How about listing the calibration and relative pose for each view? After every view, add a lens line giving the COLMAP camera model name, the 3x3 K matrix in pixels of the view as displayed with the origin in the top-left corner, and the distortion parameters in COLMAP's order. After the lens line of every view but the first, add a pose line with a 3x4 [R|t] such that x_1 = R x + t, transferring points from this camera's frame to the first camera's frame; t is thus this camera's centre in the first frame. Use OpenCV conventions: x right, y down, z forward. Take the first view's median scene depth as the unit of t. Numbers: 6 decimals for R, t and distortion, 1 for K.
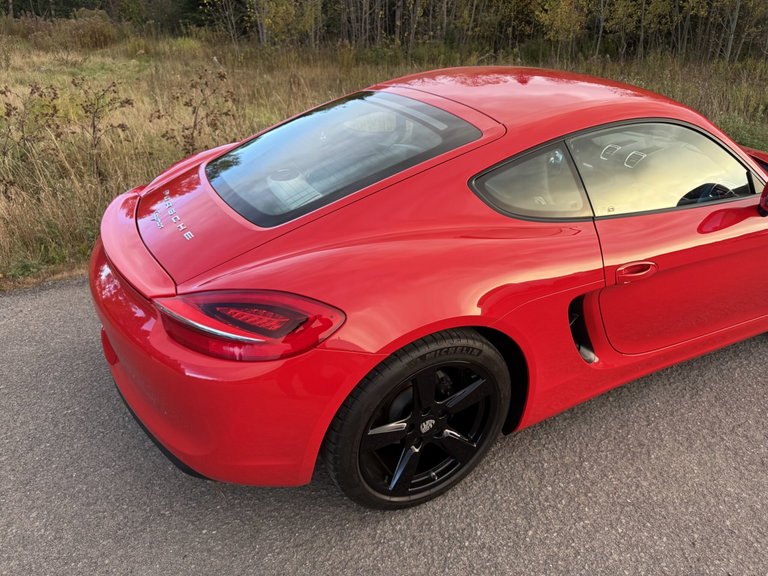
lens RADIAL K [[548.8, 0, 384.0], [0, 548.8, 288.0], [0, 0, 1]] dist [0.005103, -0.009951]
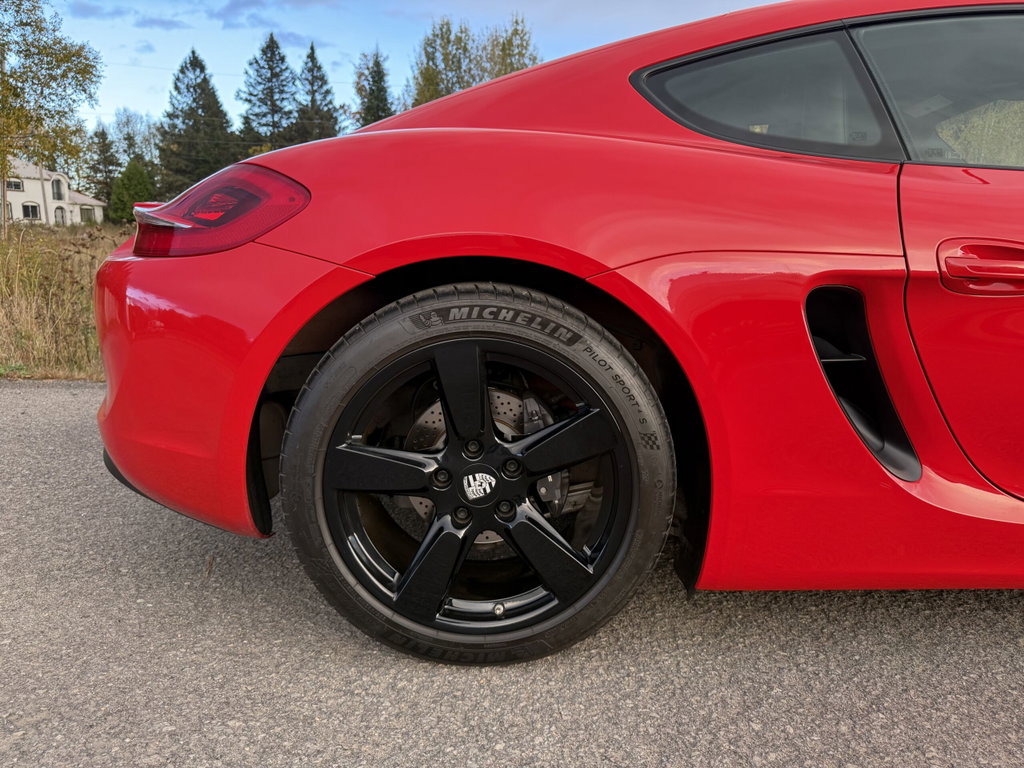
lens RADIAL K [[725.0, 0, 510.0], [0, 725.0, 397.4], [0, 0, 1]] dist [0.048987, -0.070463]
pose [[0.889500, 0.096131, -0.446709, 0.411161], [-0.211548, 0.953174, -0.216119, 0.315267], [0.405016, 0.286739, 0.868184, 0.377751]]
